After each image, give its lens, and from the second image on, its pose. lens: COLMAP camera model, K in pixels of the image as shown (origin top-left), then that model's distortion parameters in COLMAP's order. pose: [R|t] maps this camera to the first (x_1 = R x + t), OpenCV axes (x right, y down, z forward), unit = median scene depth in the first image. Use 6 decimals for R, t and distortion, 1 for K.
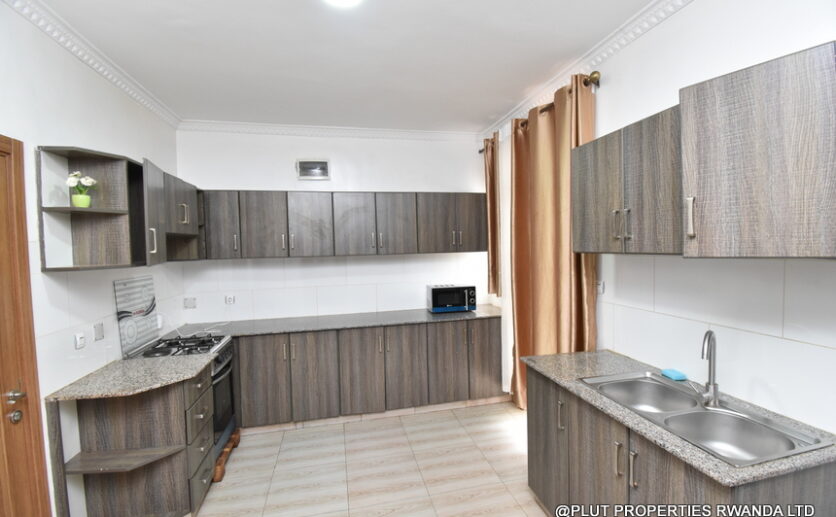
lens RADIAL K [[375.2, 0, 418.0], [0, 375.2, 258.5], [0, 0, 1]] dist [0.000755, 0.000060]
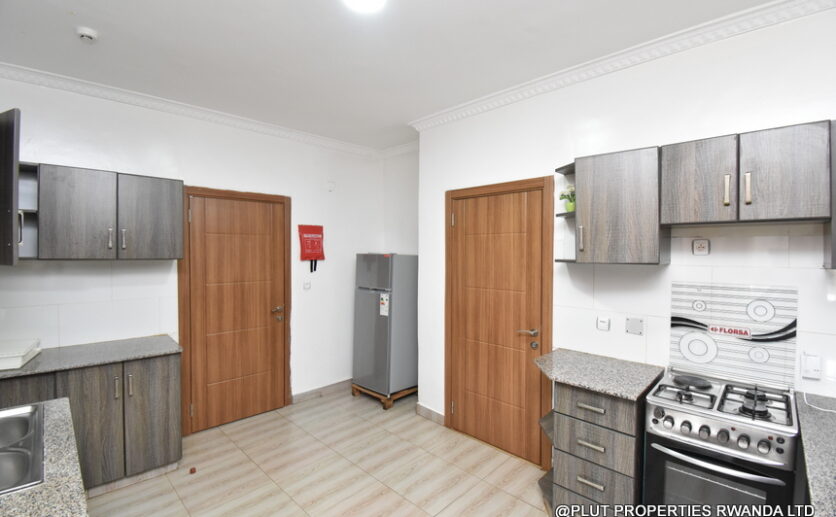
lens RADIAL K [[375.2, 0, 418.0], [0, 375.2, 258.5], [0, 0, 1]] dist [0.000755, 0.000060]
pose [[-0.837964, 0.032167, -0.544777, 0.167726], [0.002196, 0.998452, 0.055577, -0.042738], [0.545722, 0.045375, -0.836737, 1.399209]]
